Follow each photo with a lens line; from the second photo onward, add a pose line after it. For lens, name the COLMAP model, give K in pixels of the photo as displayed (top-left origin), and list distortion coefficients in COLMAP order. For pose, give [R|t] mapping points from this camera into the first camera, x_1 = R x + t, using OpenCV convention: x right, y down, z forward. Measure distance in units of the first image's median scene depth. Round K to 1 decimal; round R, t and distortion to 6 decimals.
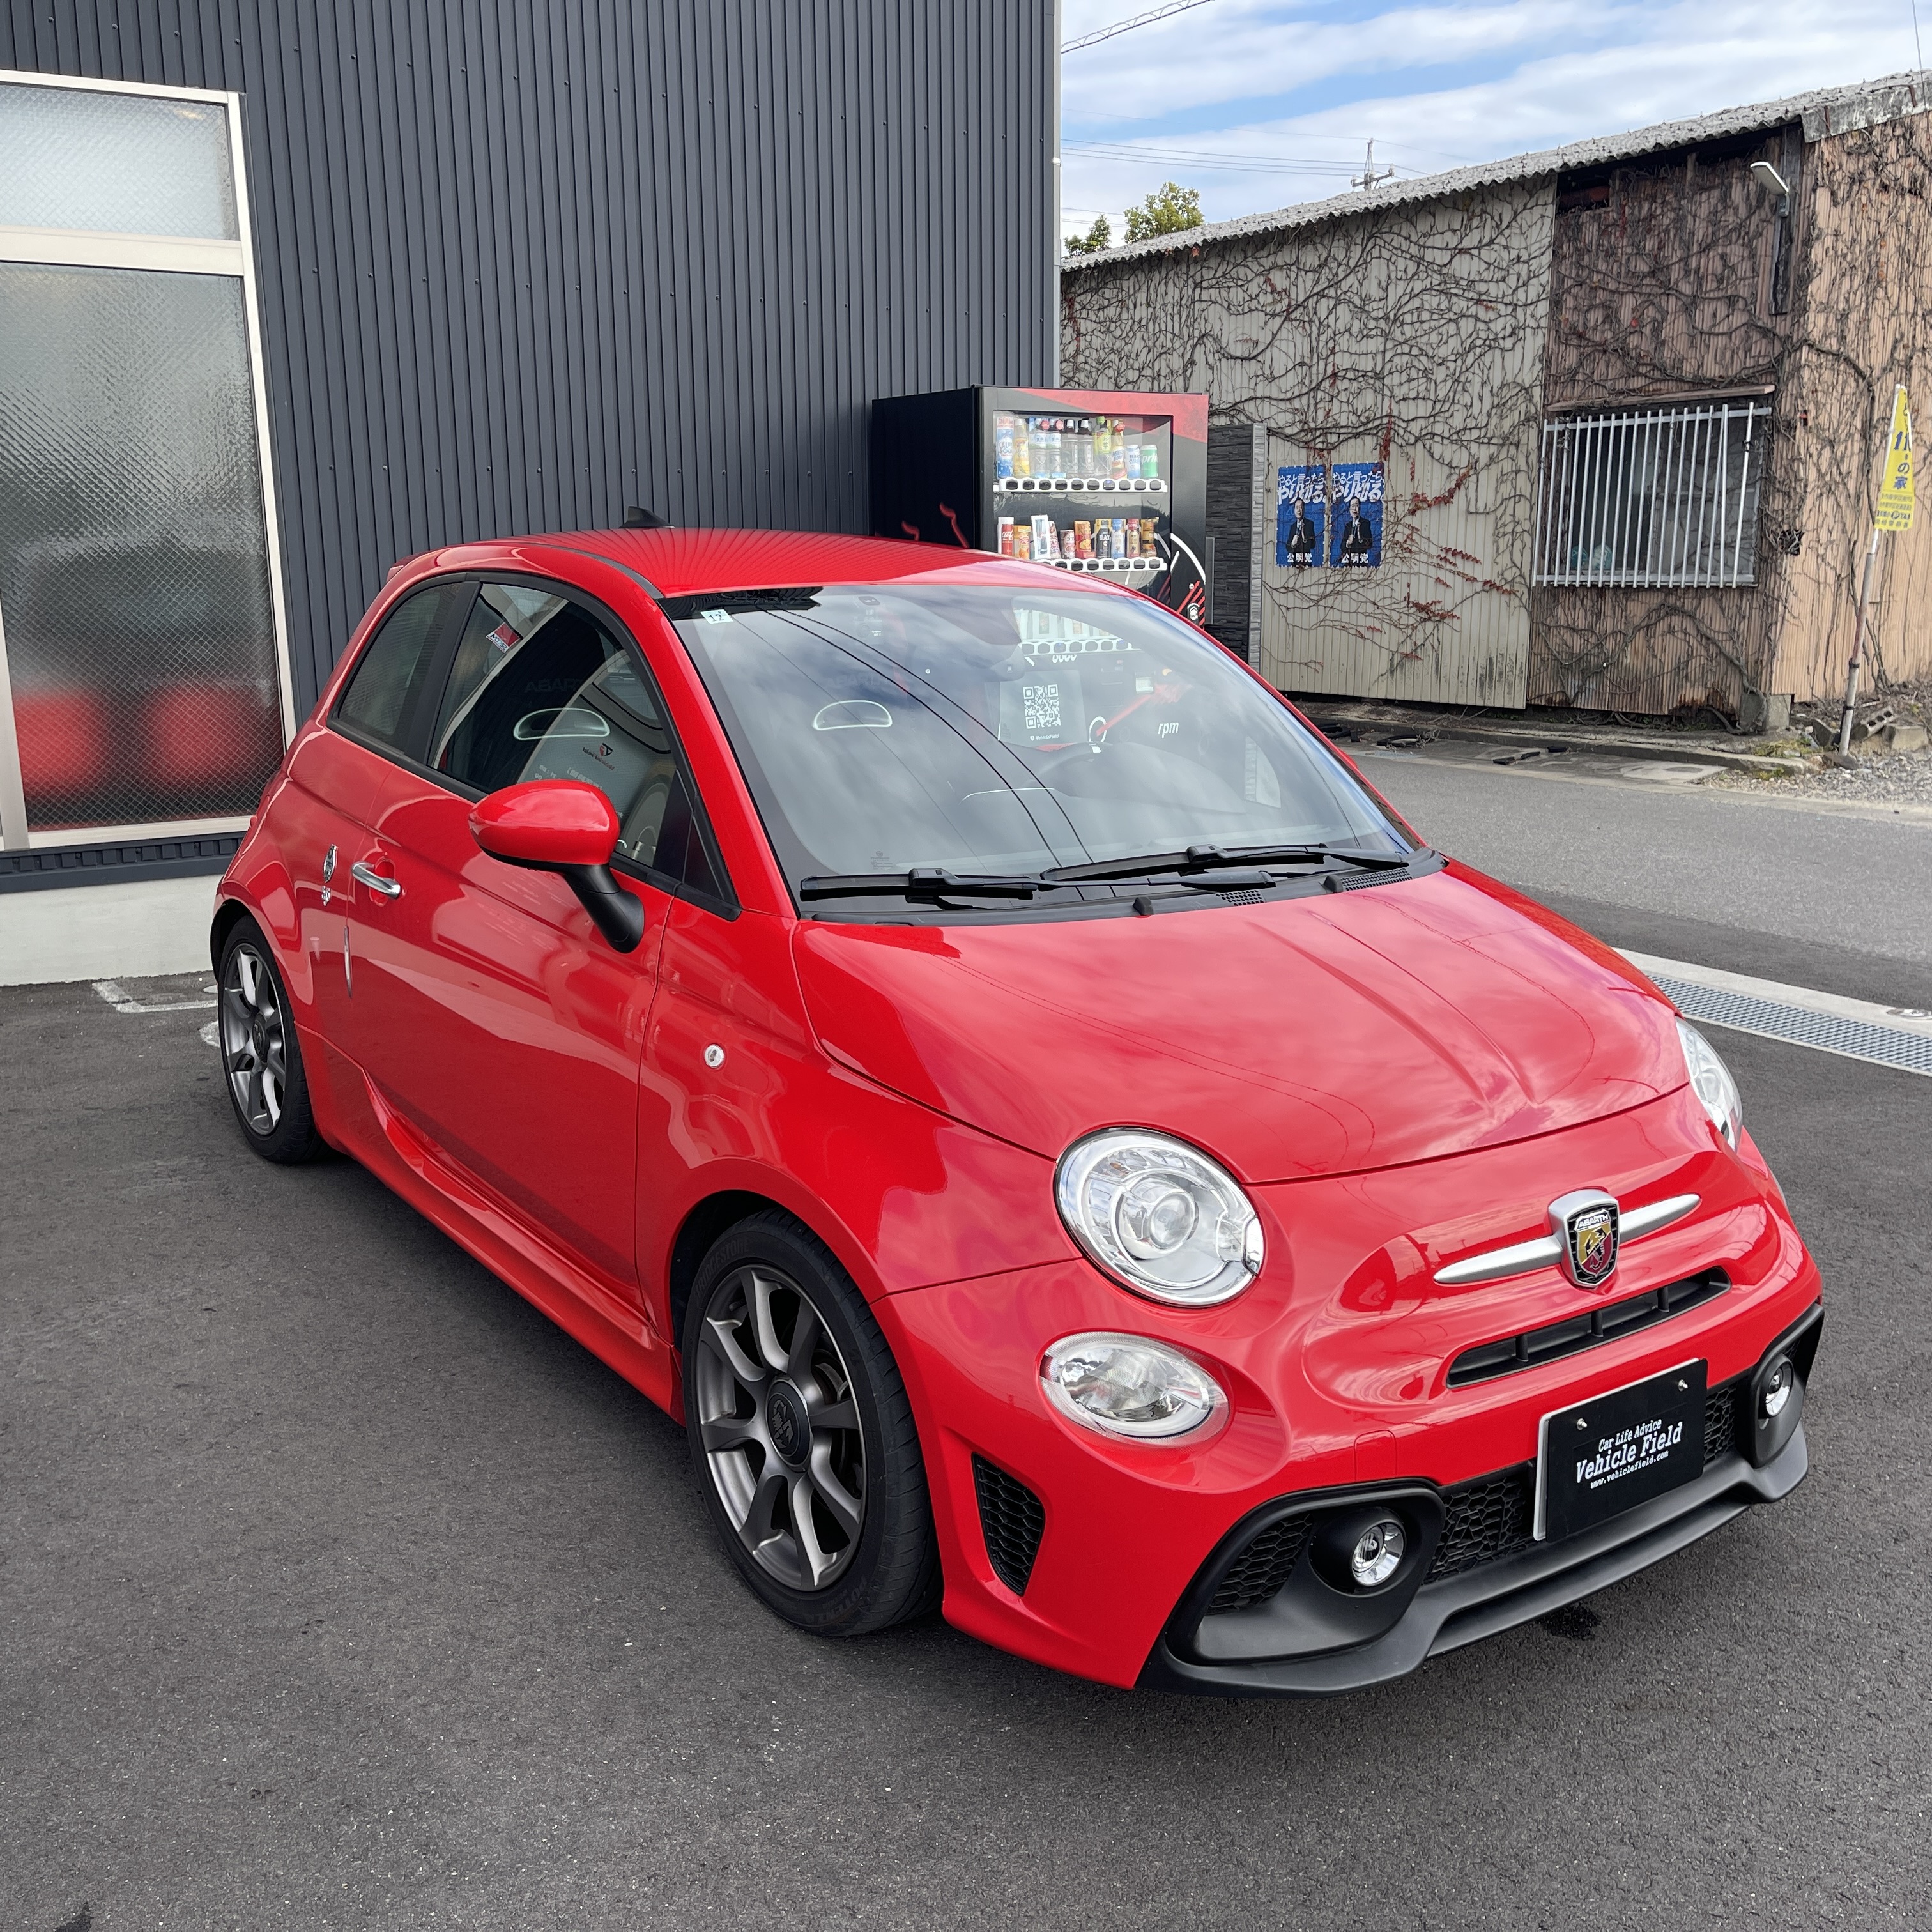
lens RADIAL K [[1947.3, 0, 965.2], [0, 1947.3, 980.3], [0, 0, 1]] dist [0.033013, 0.000000]
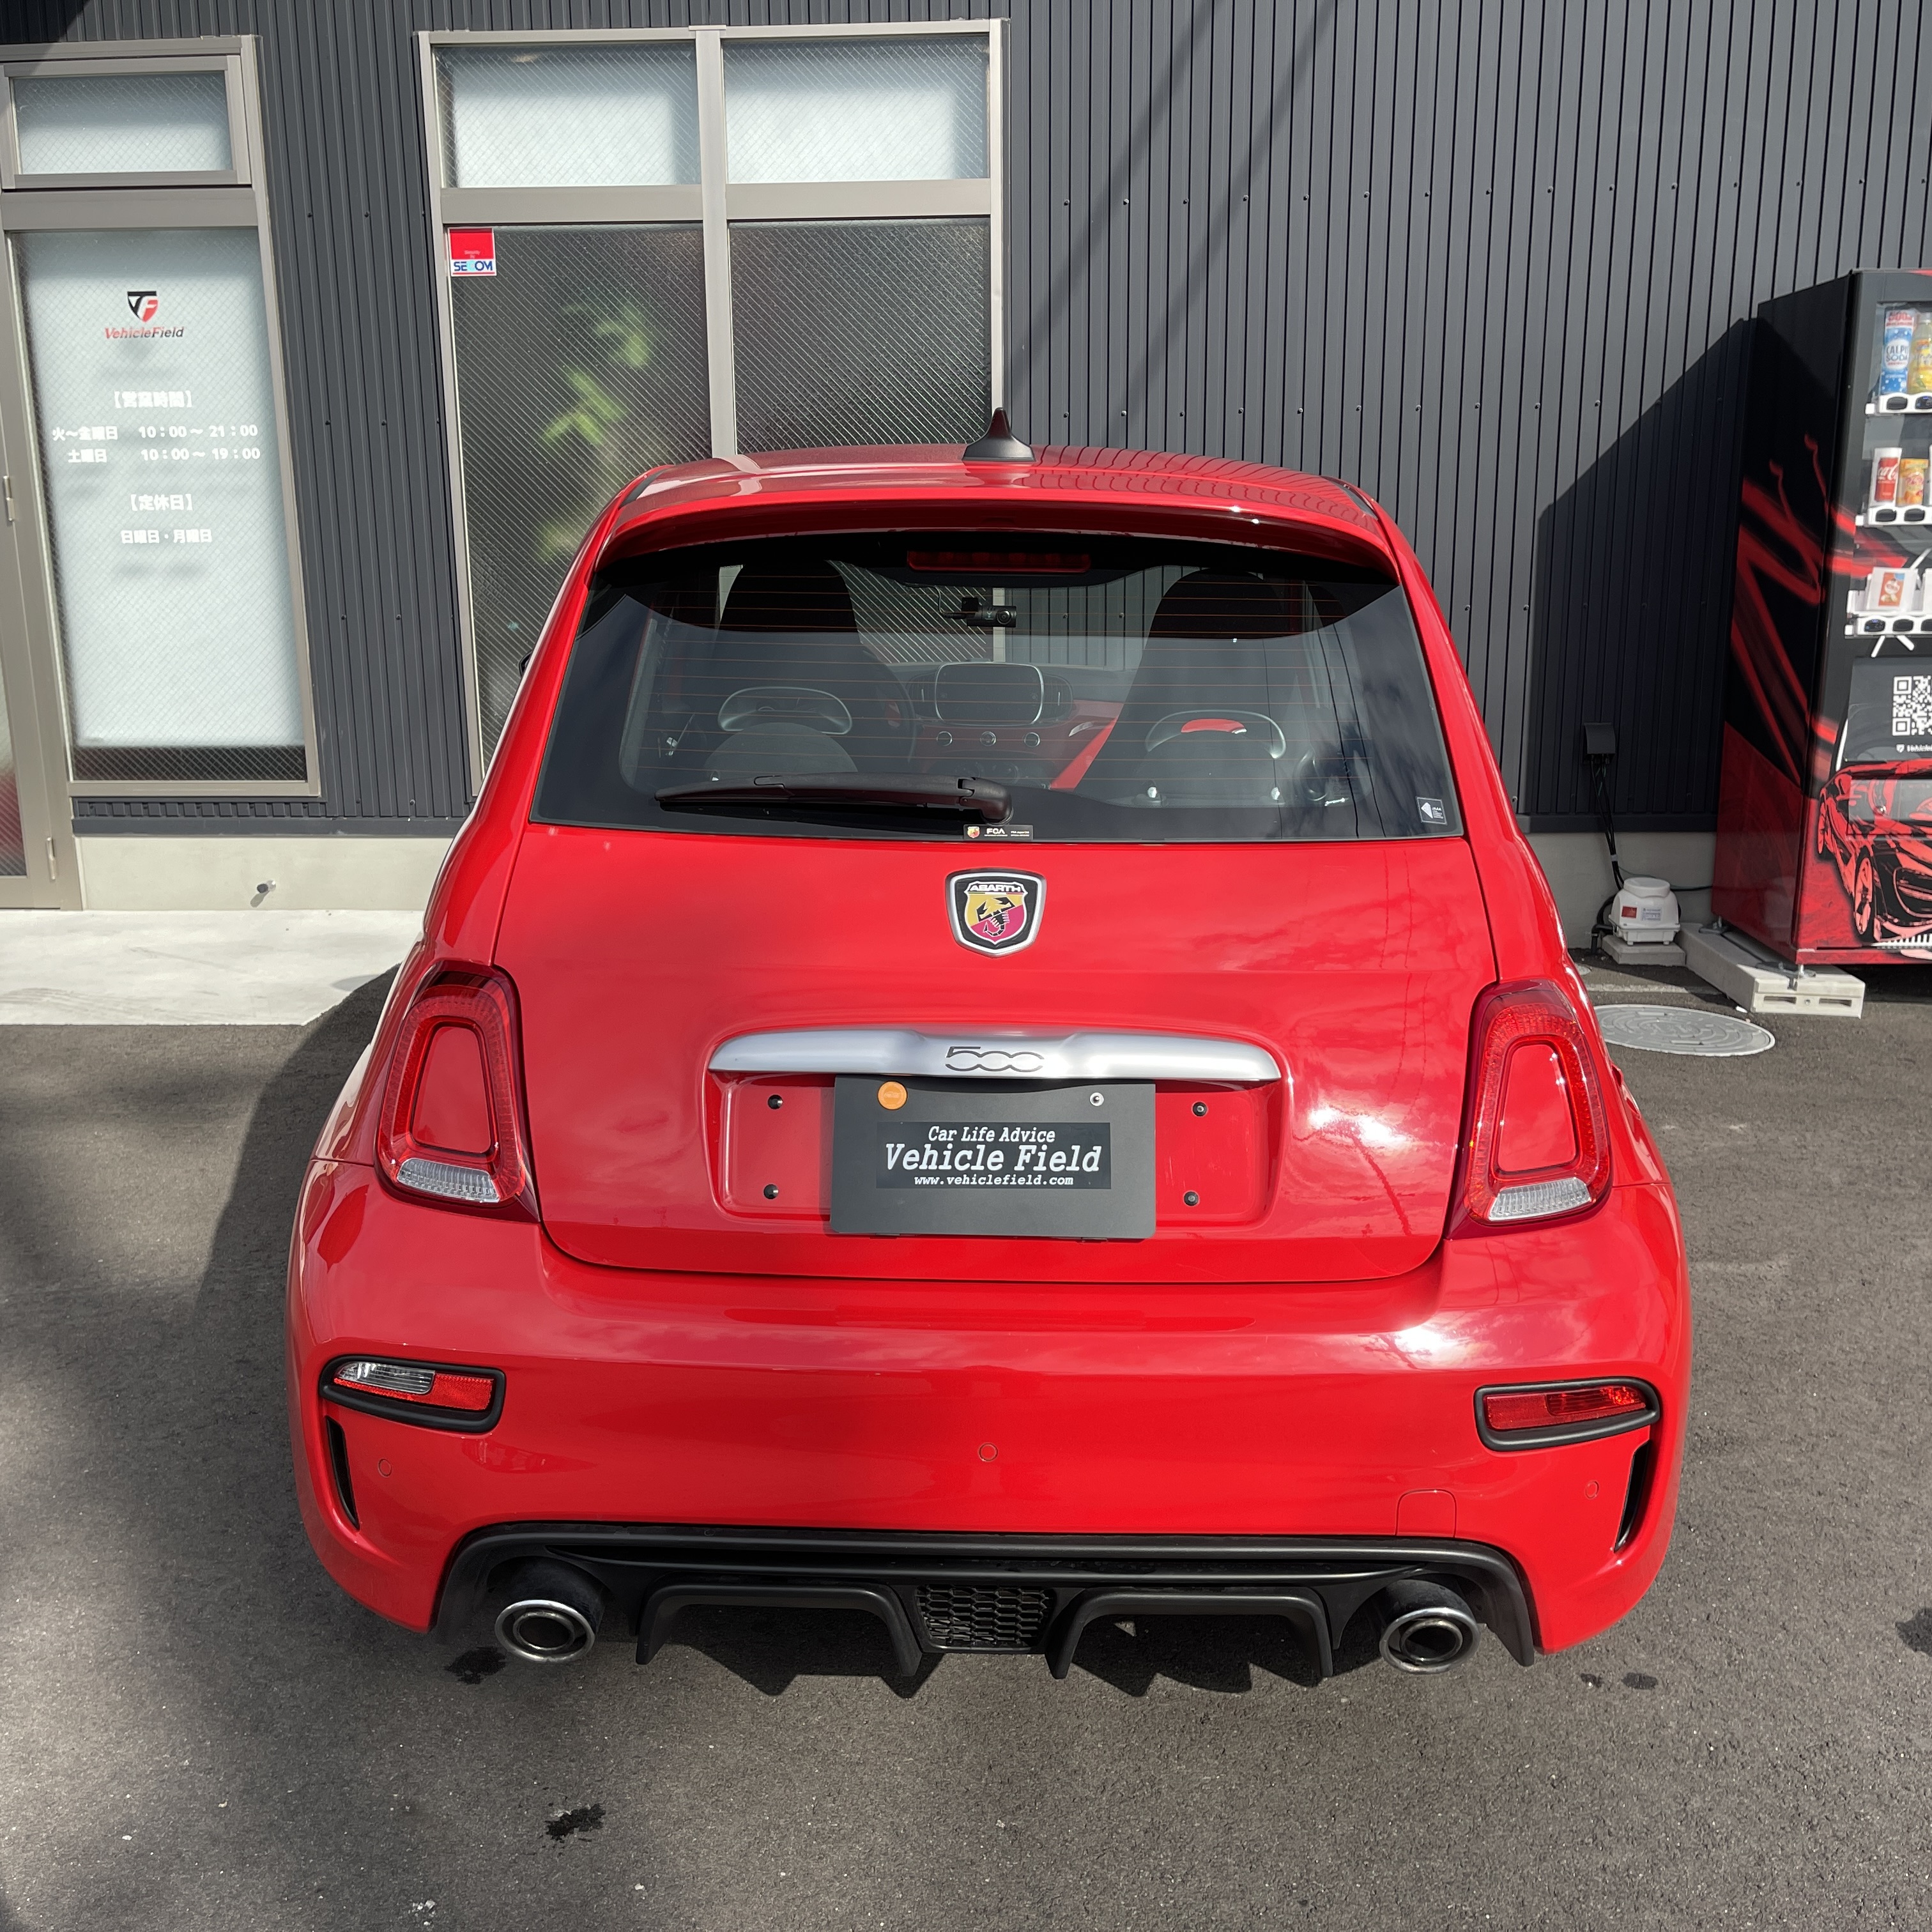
lens RADIAL K [[1947.3, 0, 962.1], [0, 1947.3, 962.3], [0, 0, 1]] dist [0.033013, 0.000000]
pose [[0.807149, 0.130363, -0.575774, 0.105031], [-0.128407, 0.990731, 0.044308, -0.018100], [0.576213, 0.038170, 0.816407, 0.109404]]
